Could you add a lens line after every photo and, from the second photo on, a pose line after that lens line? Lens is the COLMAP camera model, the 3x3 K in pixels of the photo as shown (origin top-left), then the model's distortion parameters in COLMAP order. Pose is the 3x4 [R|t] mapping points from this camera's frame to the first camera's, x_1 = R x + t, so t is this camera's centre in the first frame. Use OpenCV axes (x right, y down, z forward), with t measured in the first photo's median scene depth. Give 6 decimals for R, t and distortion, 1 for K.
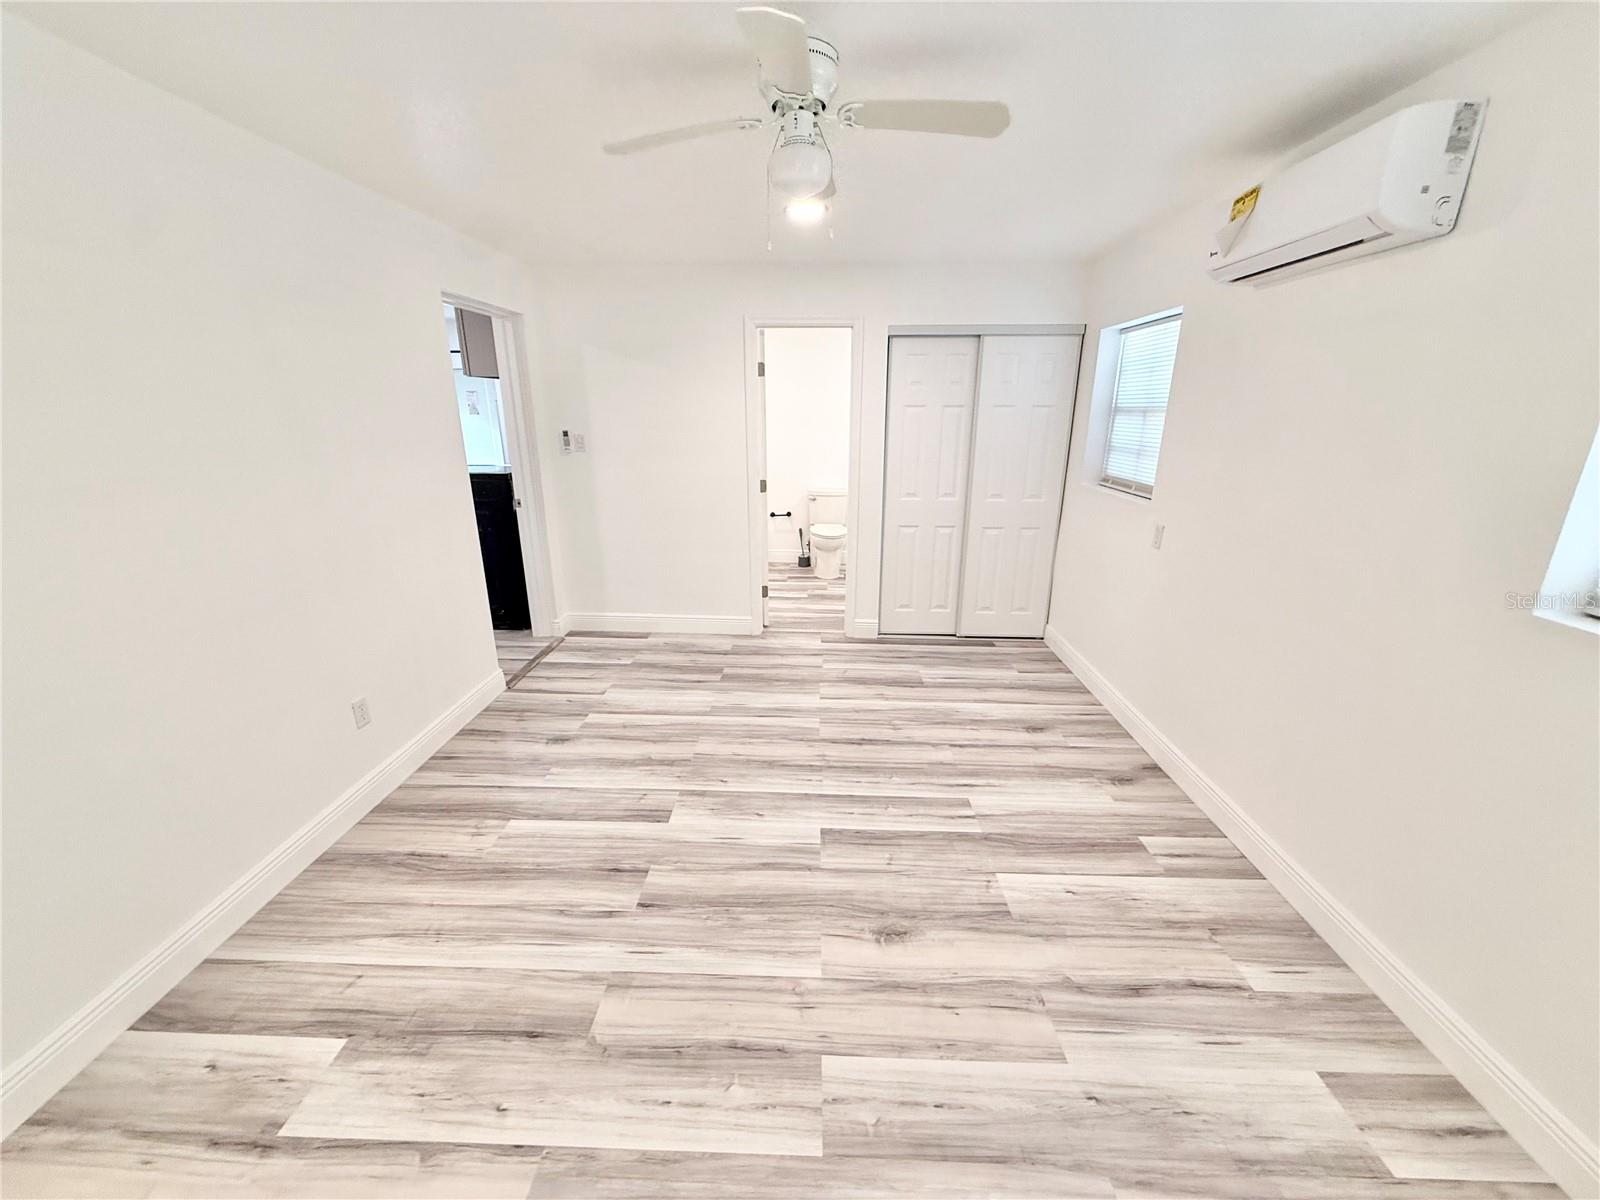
lens RADIAL K [[636.7, 0, 792.1], [0, 636.7, 608.1], [0, 0, 1]] dist [0.000180, -0.000458]
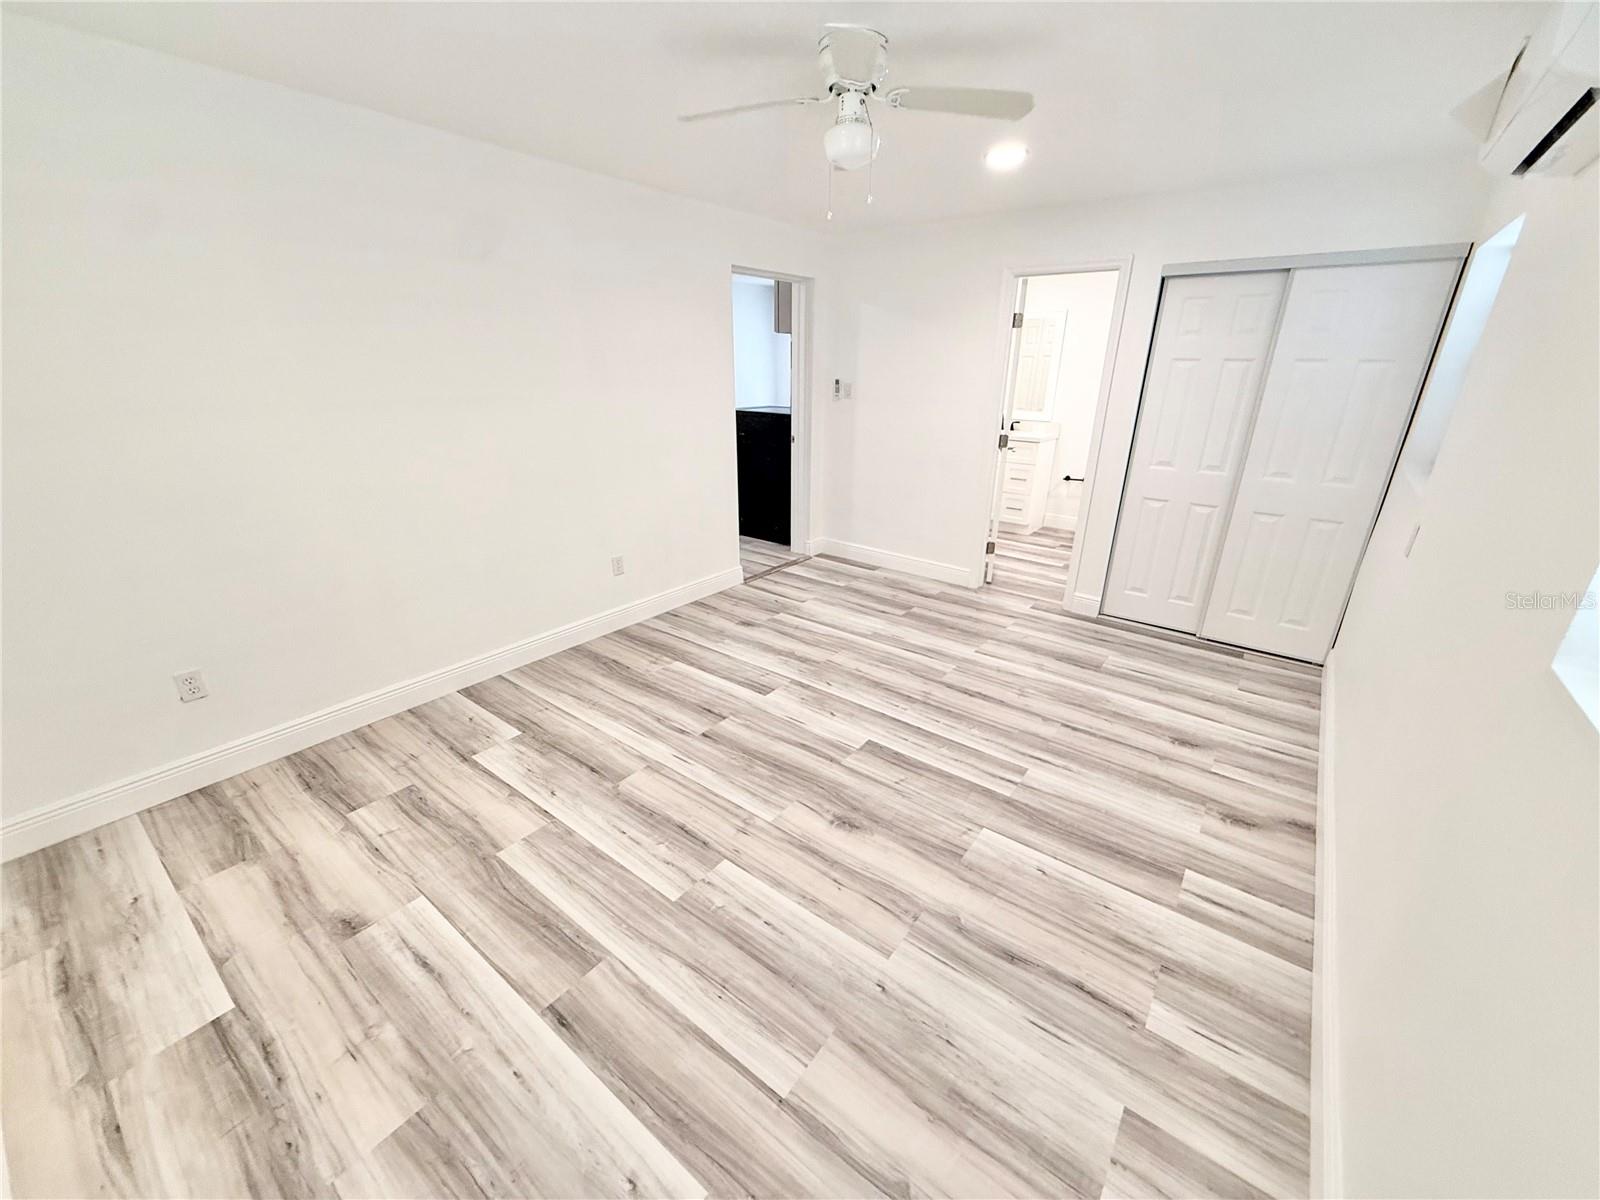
lens RADIAL K [[636.7, 0, 795.1], [0, 636.7, 607.2], [0, 0, 1]] dist [0.000180, -0.000458]
pose [[0.812018, 0.217219, -0.541704, 0.509180], [-0.183881, 0.976107, 0.115773, 0.011406], [0.553909, 0.005599, 0.832558, -0.011160]]
